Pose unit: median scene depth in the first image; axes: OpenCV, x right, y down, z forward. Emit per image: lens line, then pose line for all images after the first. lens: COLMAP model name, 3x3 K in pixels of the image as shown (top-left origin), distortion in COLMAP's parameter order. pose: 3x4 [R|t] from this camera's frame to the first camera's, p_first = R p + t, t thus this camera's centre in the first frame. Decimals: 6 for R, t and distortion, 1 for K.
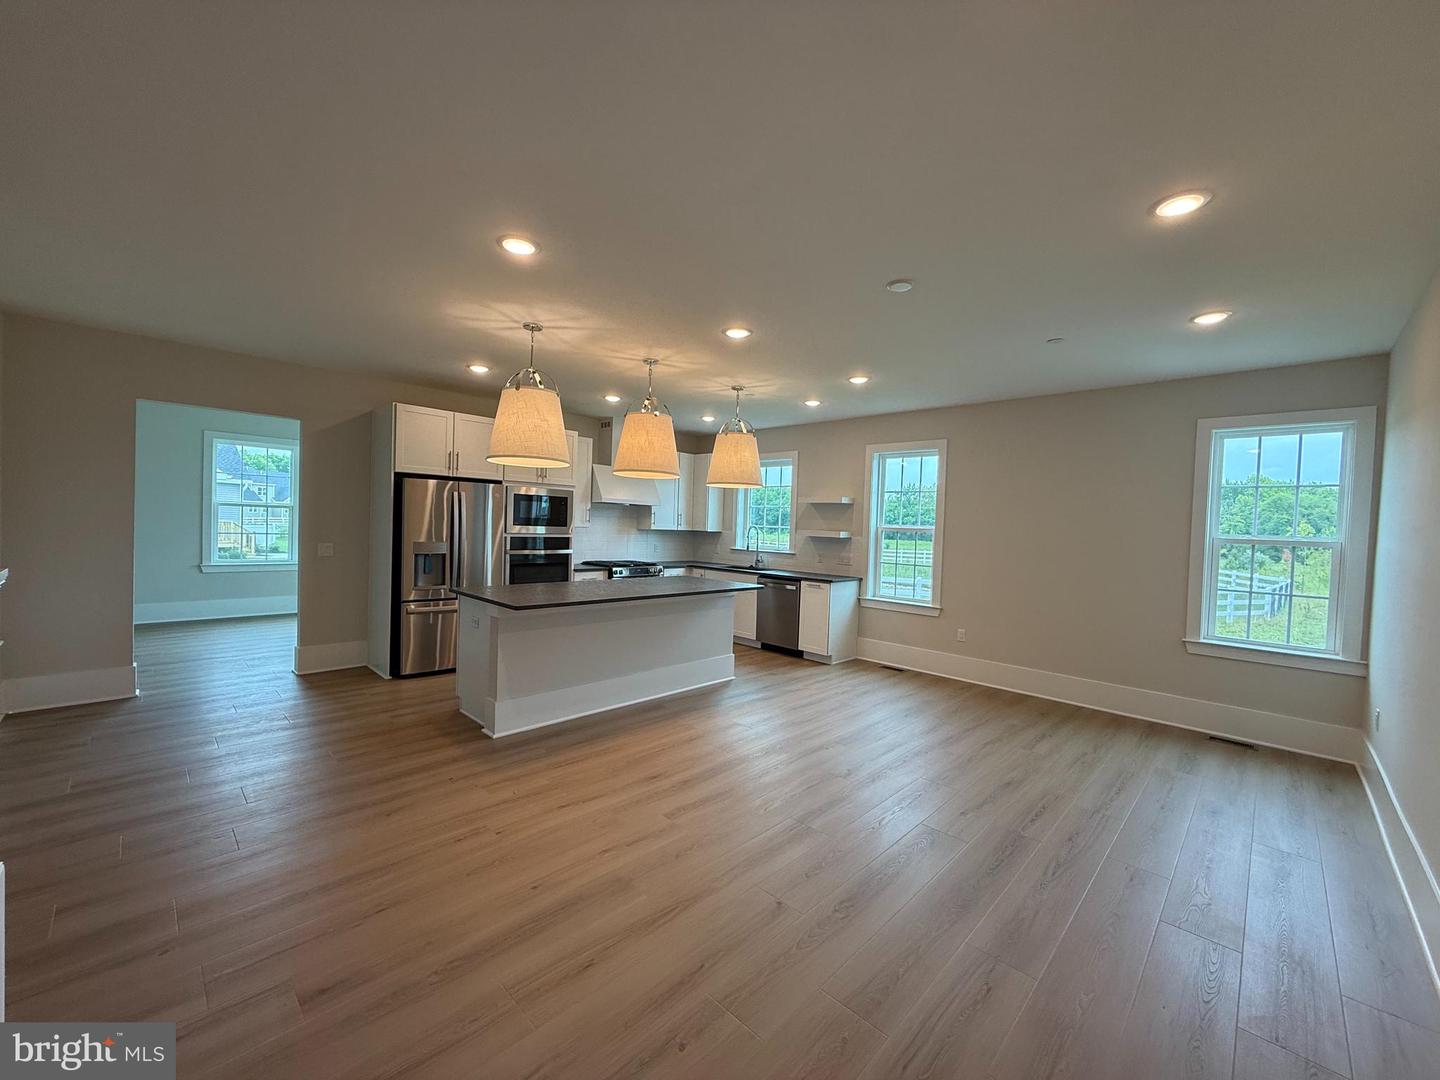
lens RADIAL K [[577.5, 0, 720.2], [0, 577.5, 543.3], [0, 0, 1]] dist [-0.000576, -0.000022]
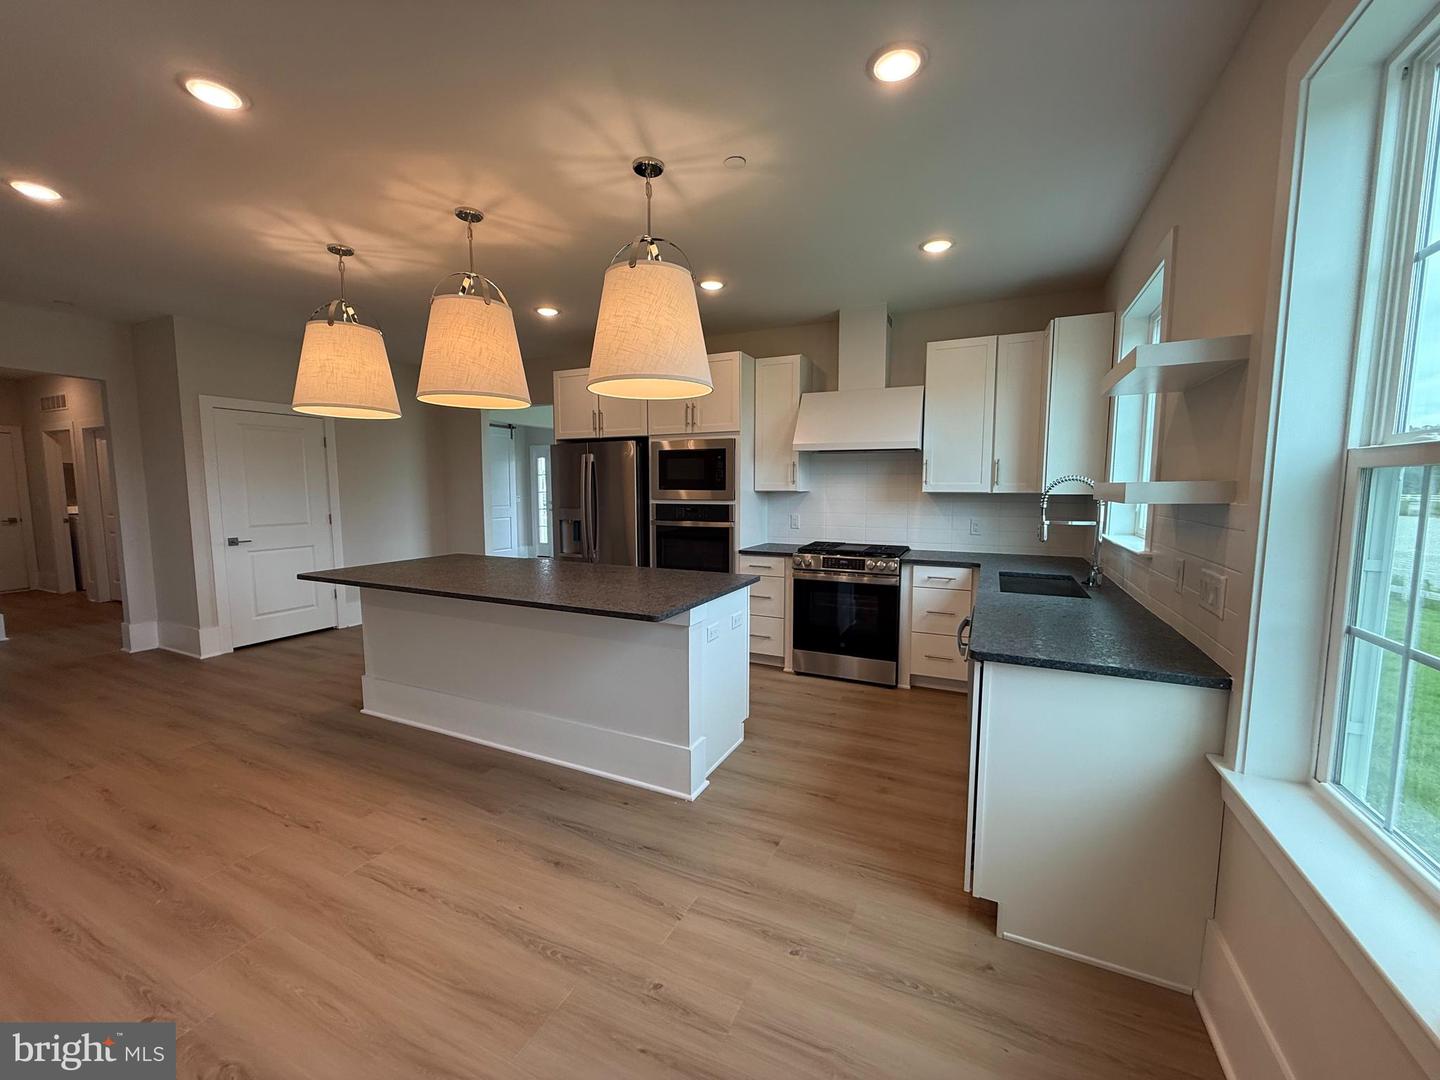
lens RADIAL K [[577.5, 0, 719.4], [0, 577.5, 539.3], [0, 0, 1]] dist [-0.000576, -0.000022]
pose [[0.321171, 0.049878, -0.945707, 0.443619], [-0.020675, 0.998743, 0.045654, -0.000161], [0.946796, 0.004890, 0.321798, 0.822804]]
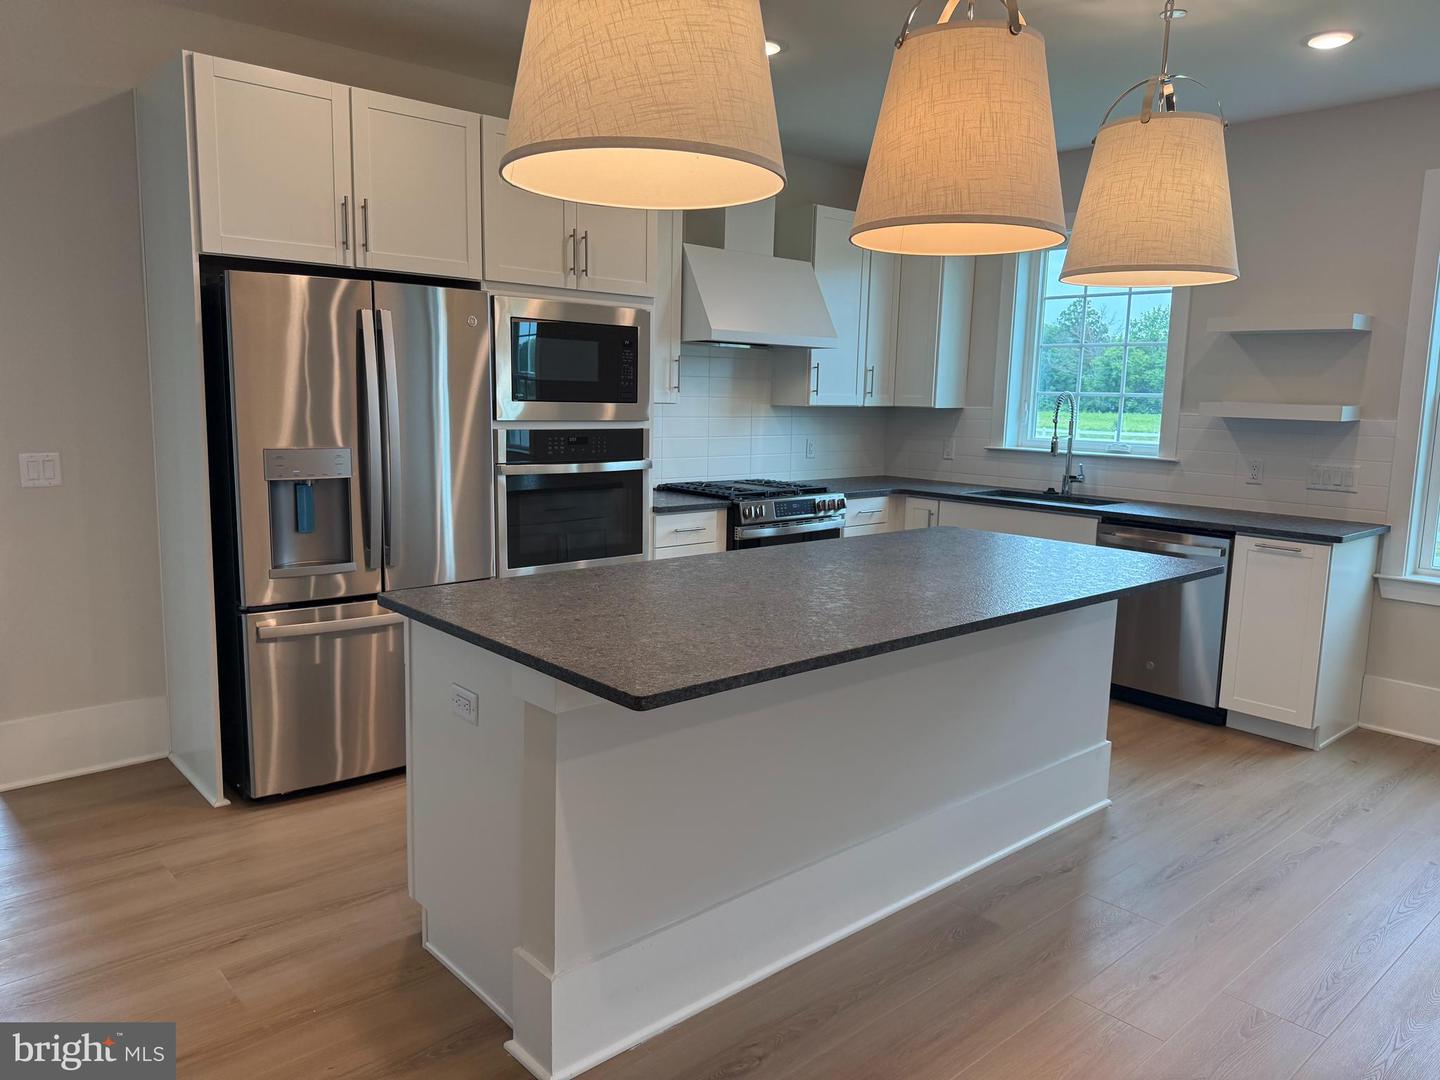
lens RADIAL K [[1020.1, 0, 719.4], [0, 1020.1, 543.1], [0, 0, 1]] dist [0.011943, -0.008572]
pose [[0.997797, -0.002465, -0.066303, -0.174204], [0.010066, 0.993366, 0.114553, -0.013008], [0.065581, -0.114968, 0.991202, 0.322486]]
